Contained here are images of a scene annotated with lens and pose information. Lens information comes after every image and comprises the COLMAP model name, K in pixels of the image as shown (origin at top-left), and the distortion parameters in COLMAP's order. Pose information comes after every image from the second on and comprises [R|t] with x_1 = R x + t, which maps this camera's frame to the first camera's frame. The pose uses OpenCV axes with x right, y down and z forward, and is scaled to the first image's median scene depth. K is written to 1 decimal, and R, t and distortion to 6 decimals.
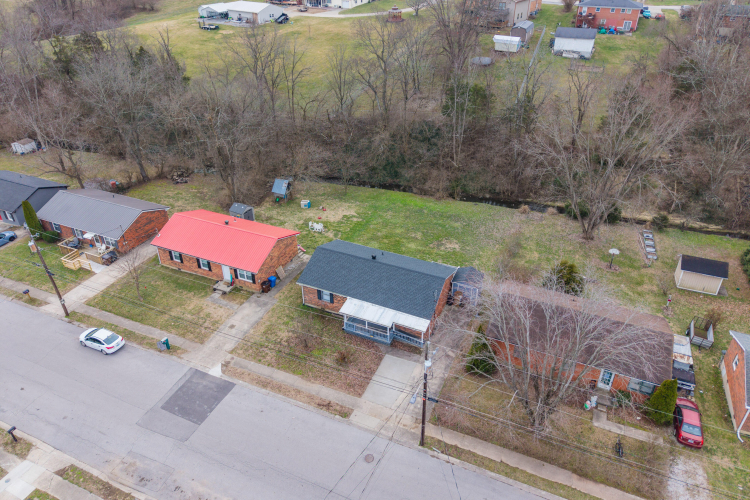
lens RADIAL K [[499.5, 0, 376.0], [0, 499.5, 228.1], [0, 0, 1]] dist [0.067146, -0.094893]
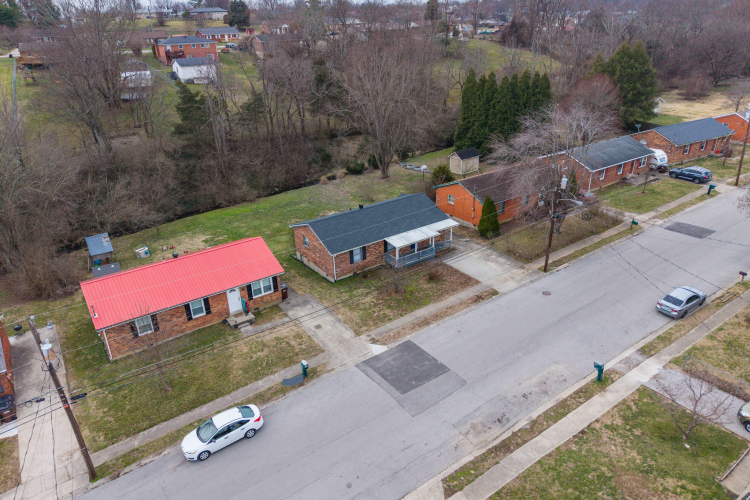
lens RADIAL K [[496.3, 0, 375.0], [0, 496.3, 250.0], [0, 0, 1]] dist [0.085860, -0.094168]
pose [[0.521677, -0.371117, 0.768196, -0.737927], [0.459440, 0.880918, 0.113571, 0.032936], [-0.718866, 0.293693, 0.630060, 0.351288]]
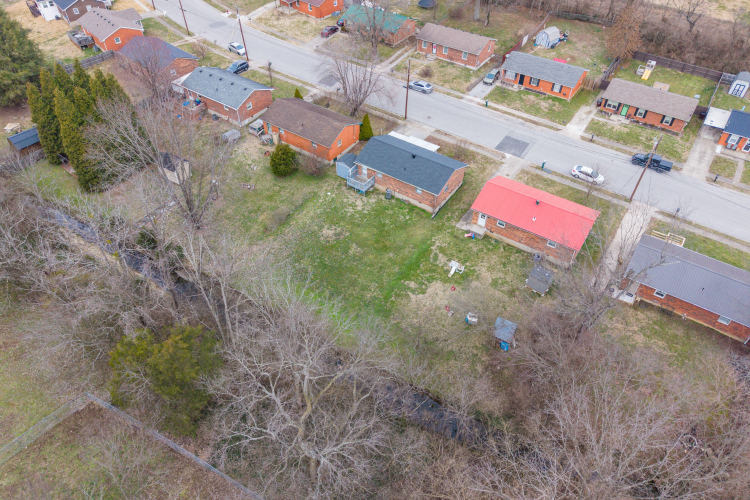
lens RADIAL K [[504.2, 0, 377.8], [0, 504.2, 249.7], [0, 0, 1]] dist [0.034866, -0.031604]
pose [[-0.982779, -0.127653, 0.133603, -0.119114], [0.097028, 0.258831, 0.961037, -1.155174], [-0.157260, 0.957450, -0.241988, 1.501734]]
